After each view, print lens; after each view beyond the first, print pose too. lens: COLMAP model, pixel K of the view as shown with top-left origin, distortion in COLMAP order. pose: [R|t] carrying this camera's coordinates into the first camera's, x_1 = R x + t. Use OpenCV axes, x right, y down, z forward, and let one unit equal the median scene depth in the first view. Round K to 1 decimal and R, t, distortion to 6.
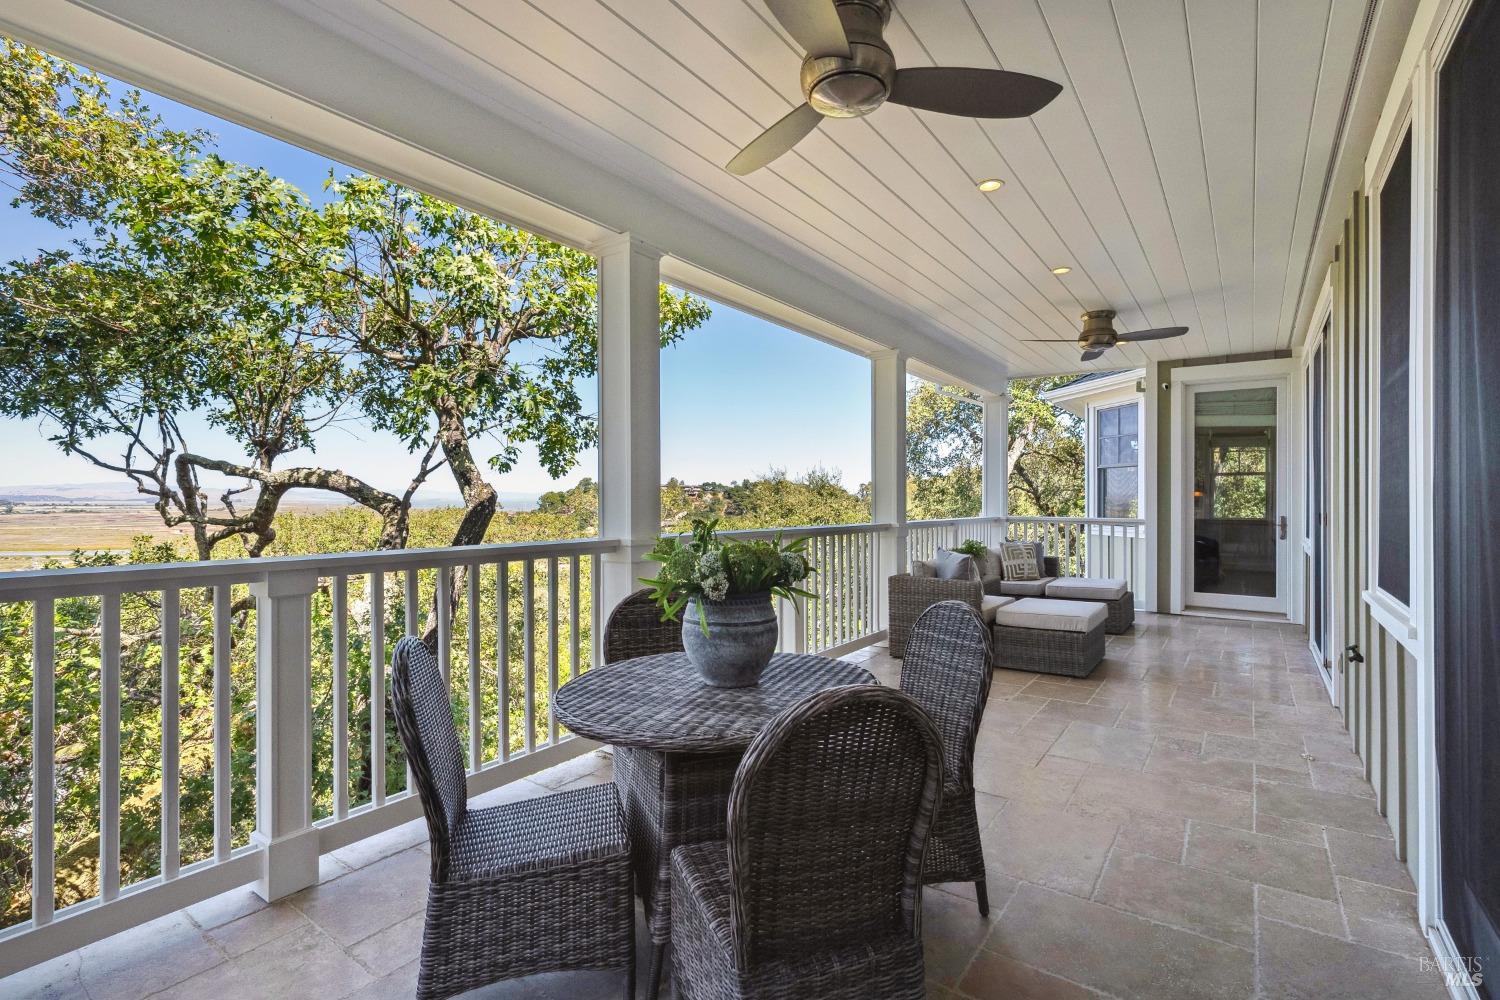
lens RADIAL K [[672.7, 0, 758.3], [0, 672.7, 501.9], [0, 0, 1]] dist [-0.000963, 0.000572]
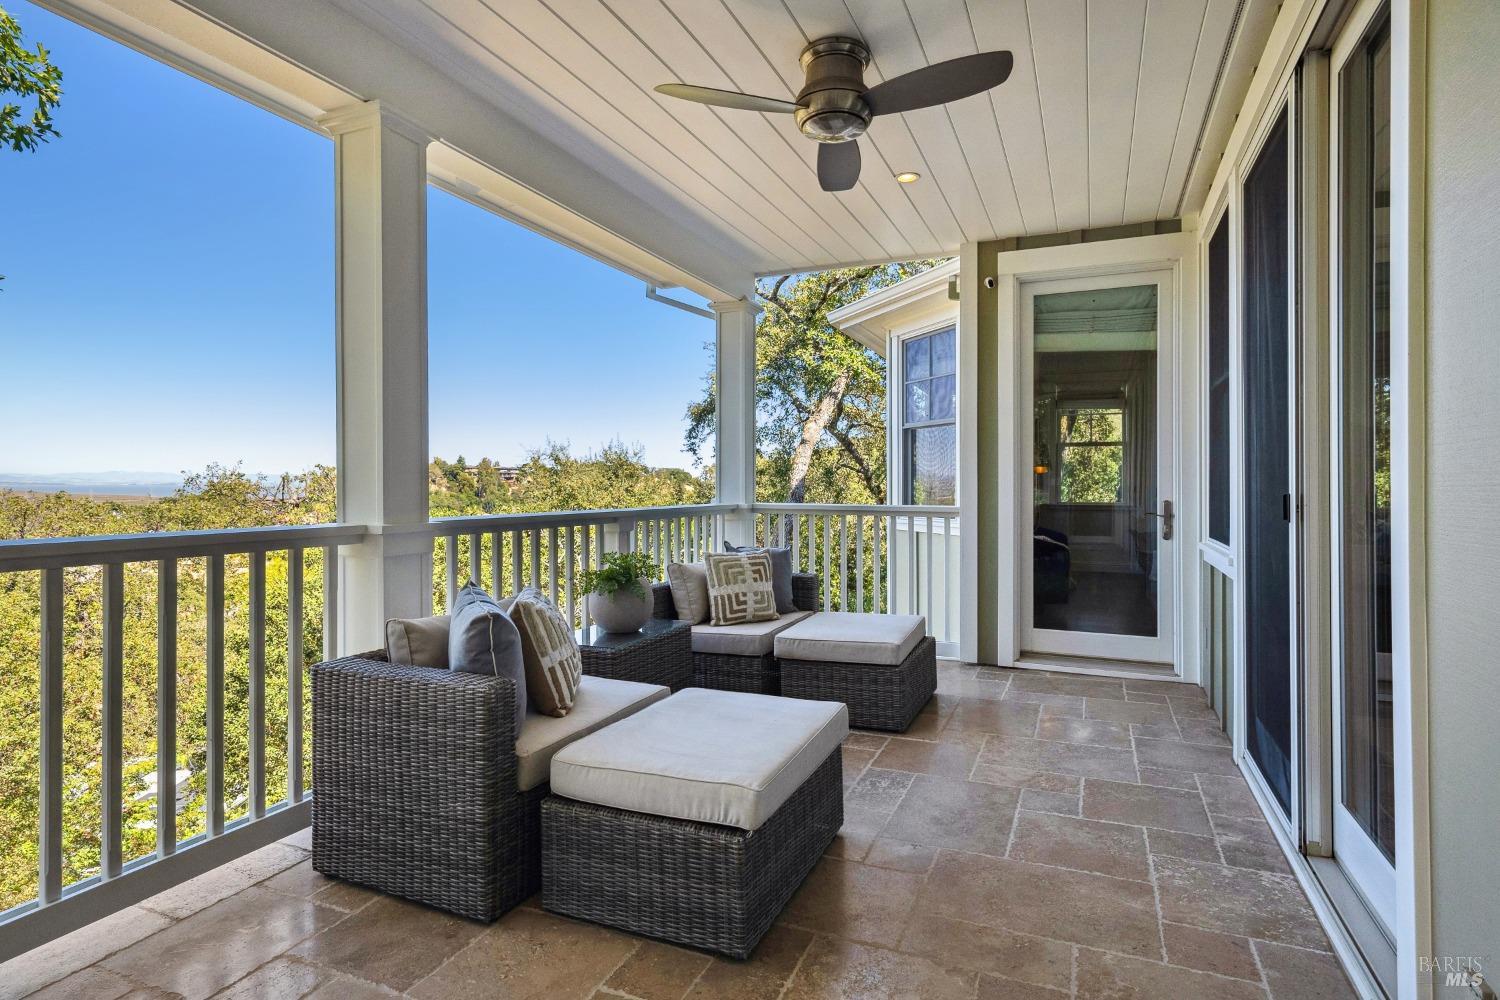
lens RADIAL K [[780.4, 0, 747.3], [0, 780.4, 486.1], [0, 0, 1]] dist [0.024695, 0.000113]
pose [[0.976738, -0.002092, 0.214427, 0.248757], [0.002024, 0.999998, 0.000538, 0.006841], [-0.214427, -0.000091, 0.976740, 0.370958]]
